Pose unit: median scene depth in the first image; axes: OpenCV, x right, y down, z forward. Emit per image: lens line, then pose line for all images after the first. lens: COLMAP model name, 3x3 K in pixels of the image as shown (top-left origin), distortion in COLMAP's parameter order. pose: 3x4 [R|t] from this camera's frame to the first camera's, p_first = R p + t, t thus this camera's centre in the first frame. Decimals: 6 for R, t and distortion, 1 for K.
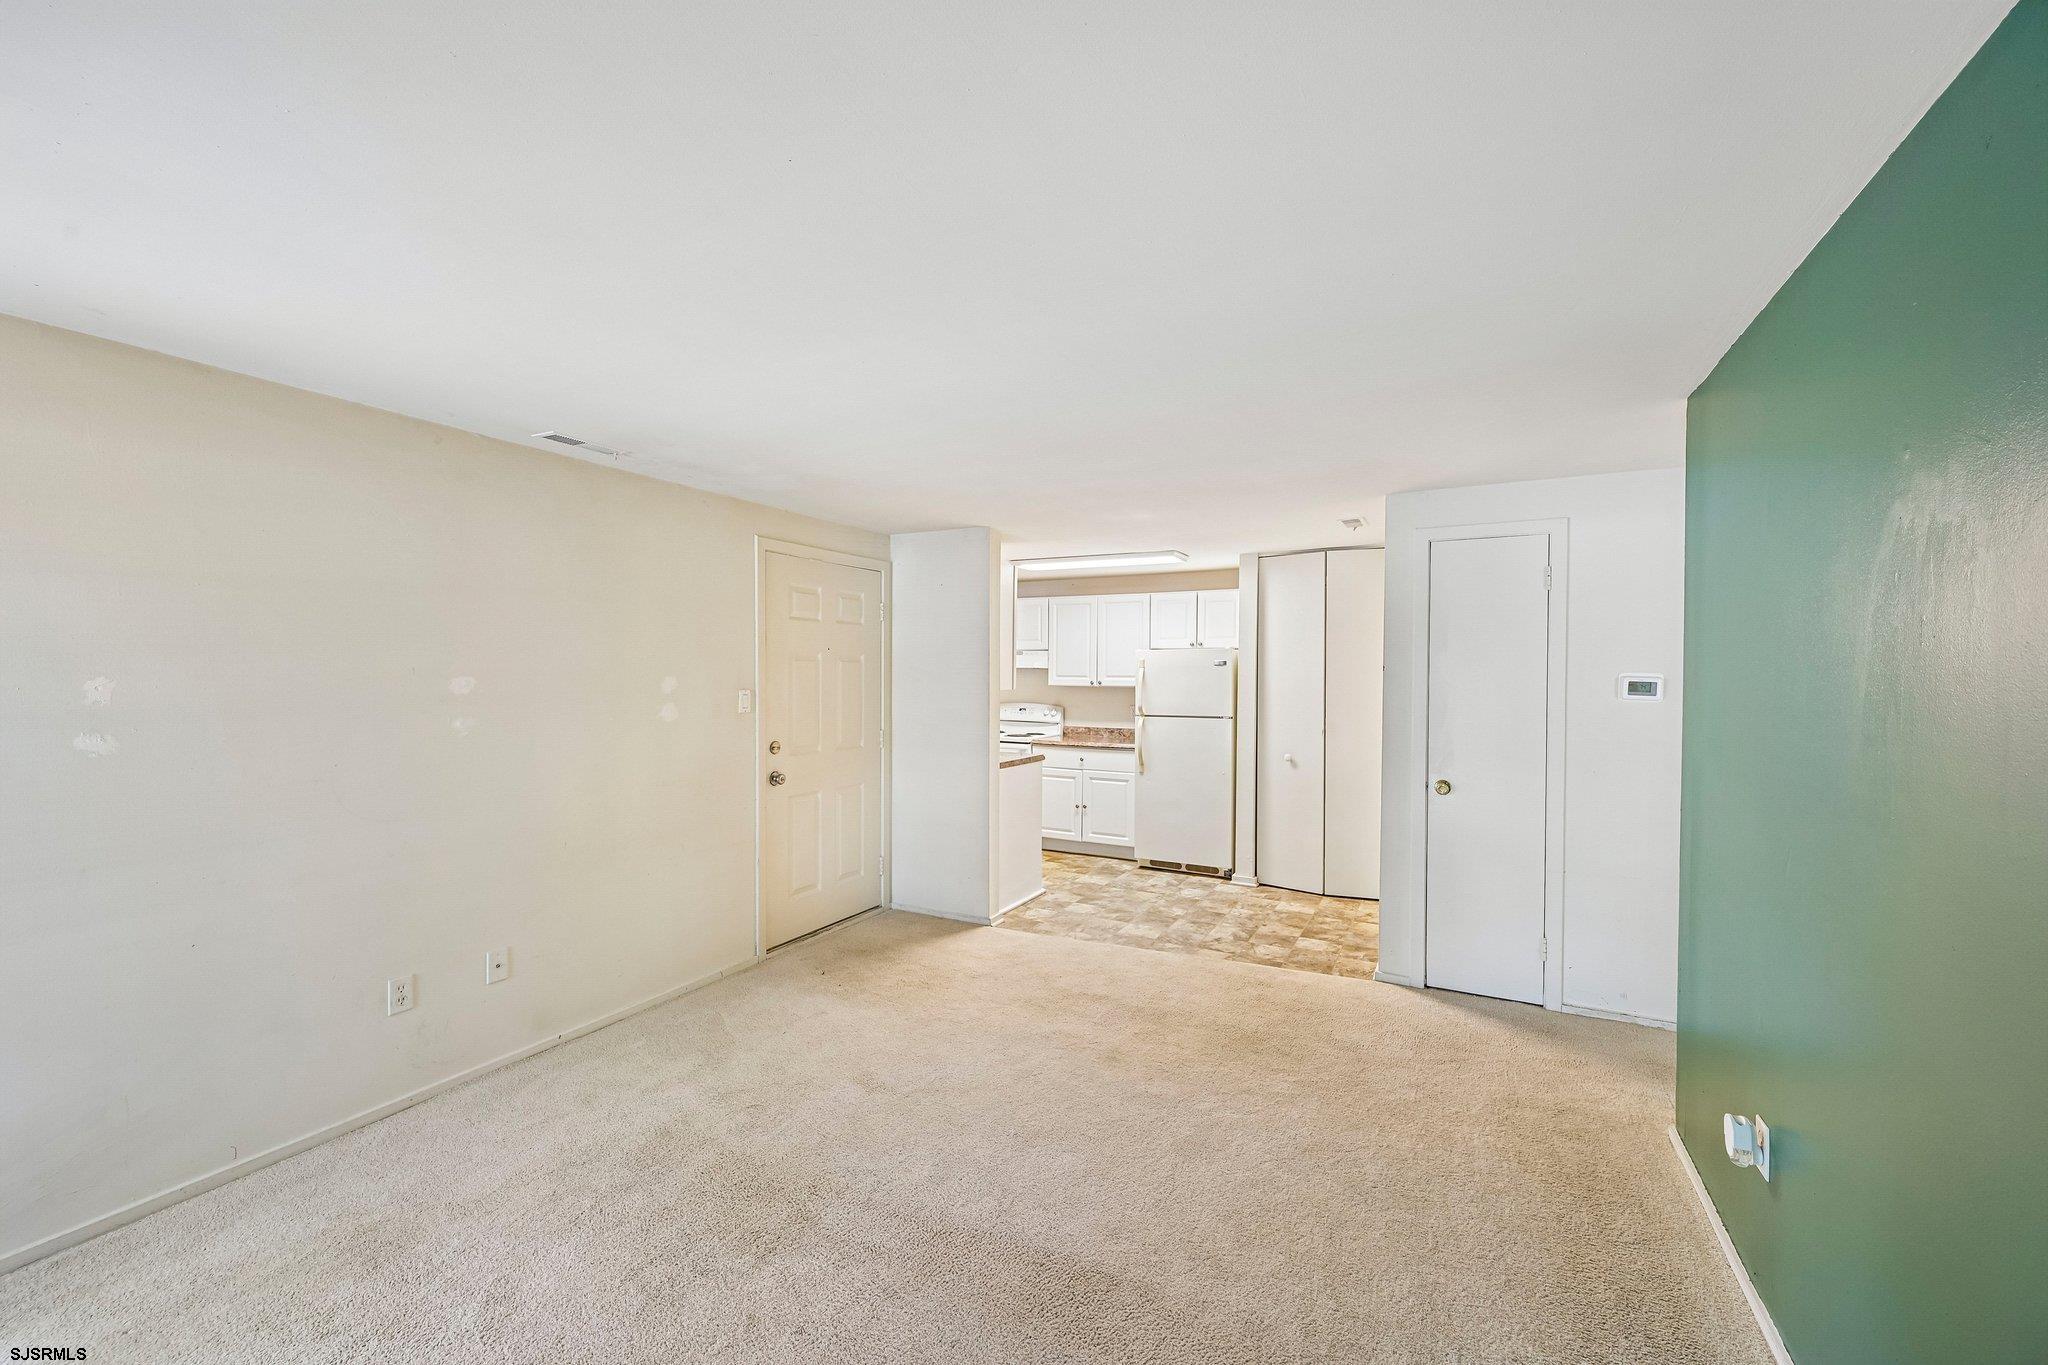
lens RADIAL K [[800.3, 0, 1022.7], [0, 800.3, 684.4], [0, 0, 1]] dist [0.000145, 0.000257]
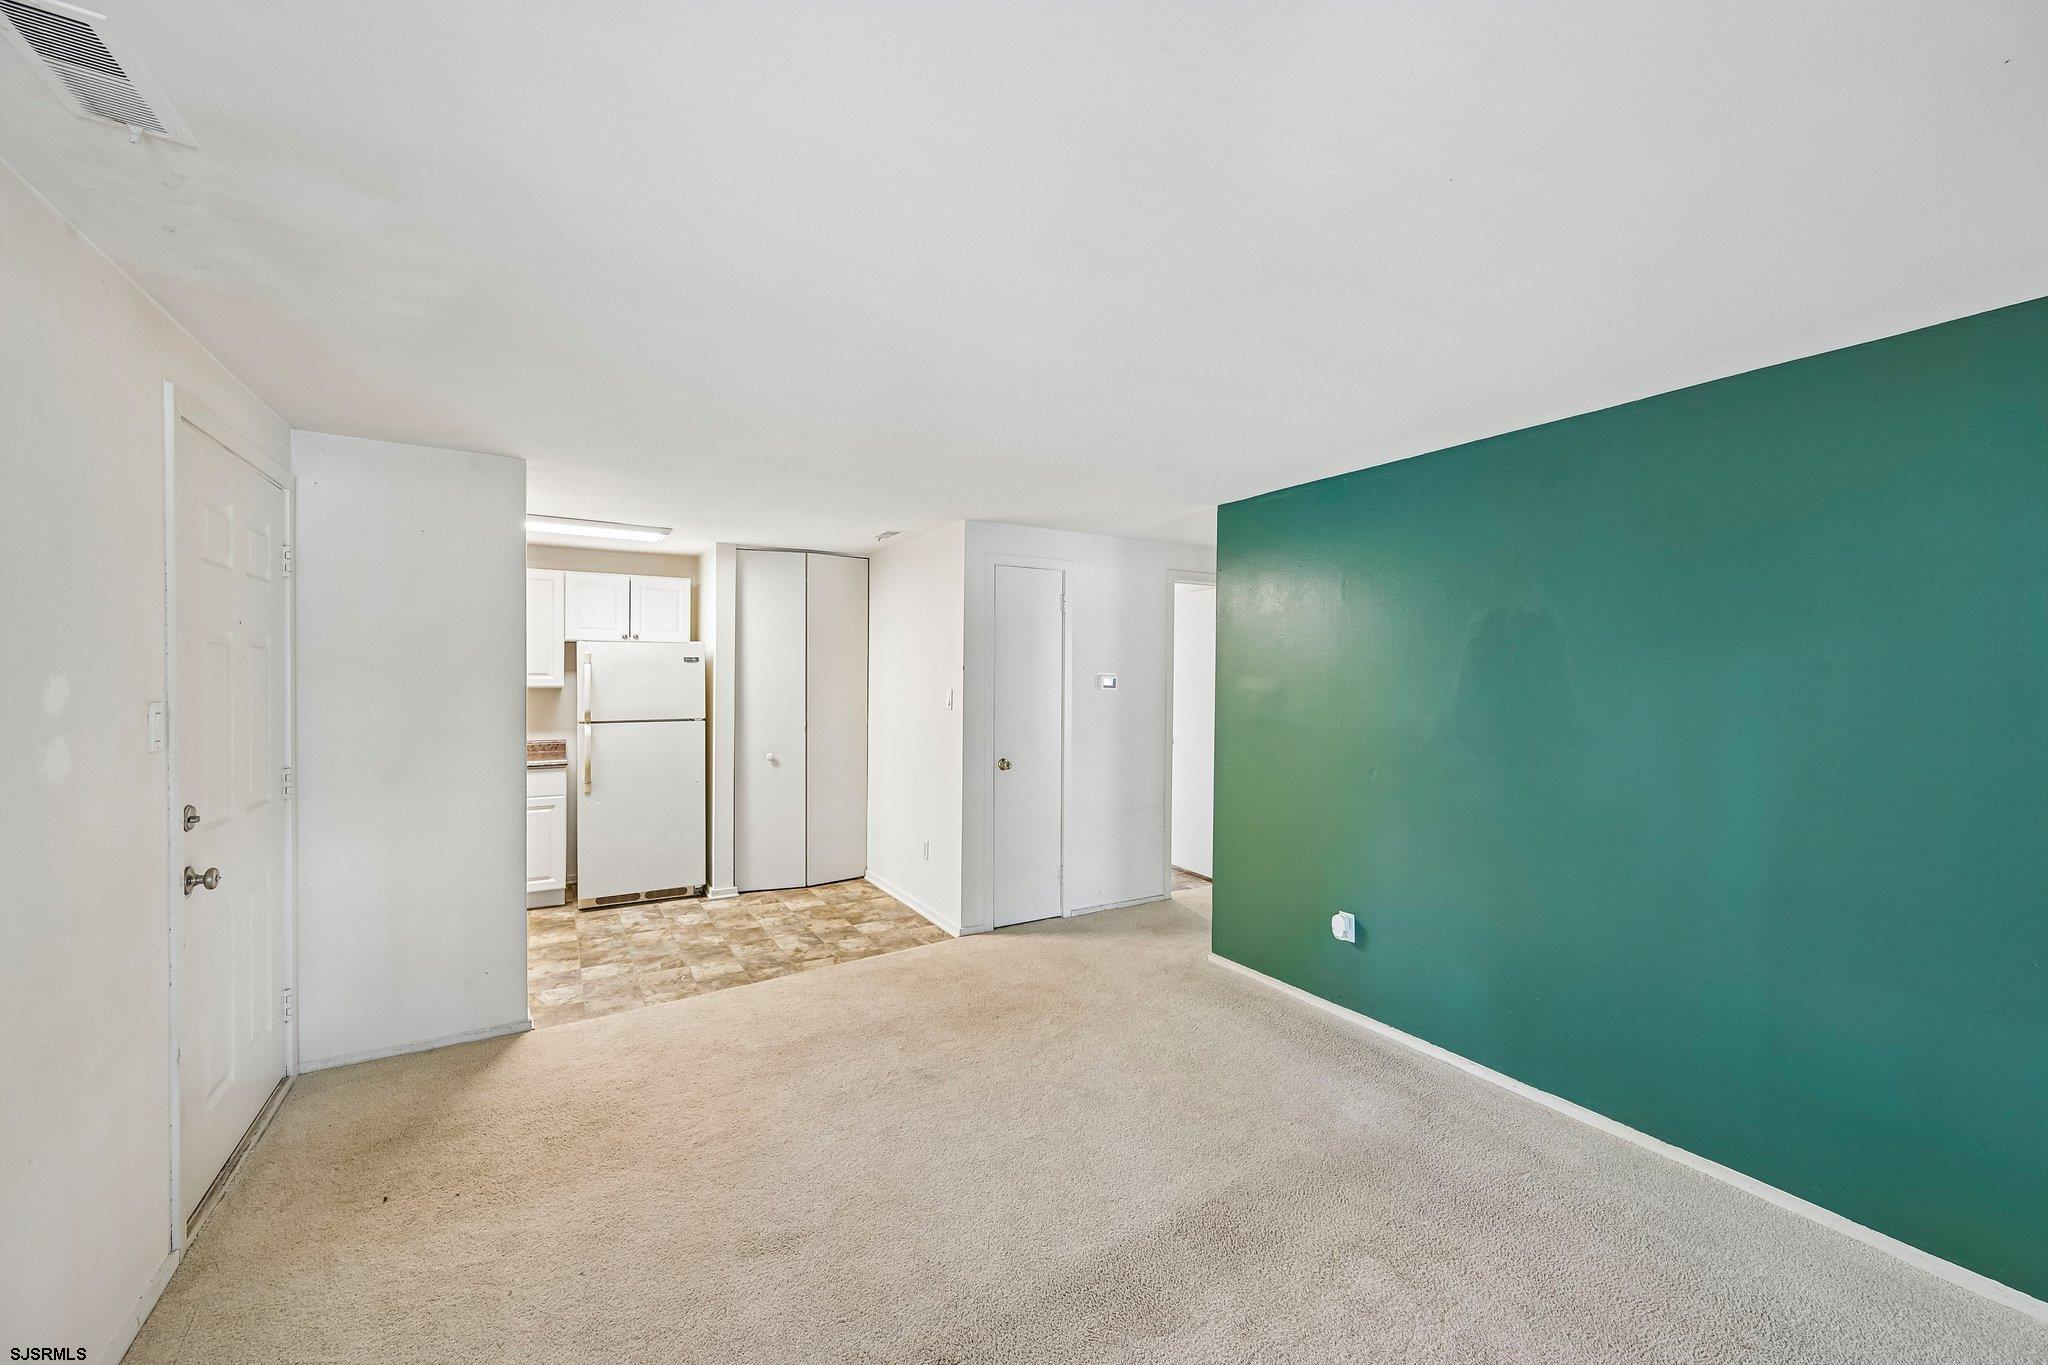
lens RADIAL K [[801.8, 0, 1020.7], [0, 801.8, 606.7], [0, 0, 1]] dist [0.001404, 0.000345]
pose [[0.533915, 0.063504, 0.843150, -0.410343], [0.014850, 0.996318, -0.084444, -0.002949], [-0.845407, 0.057607, 0.531006, 0.229371]]
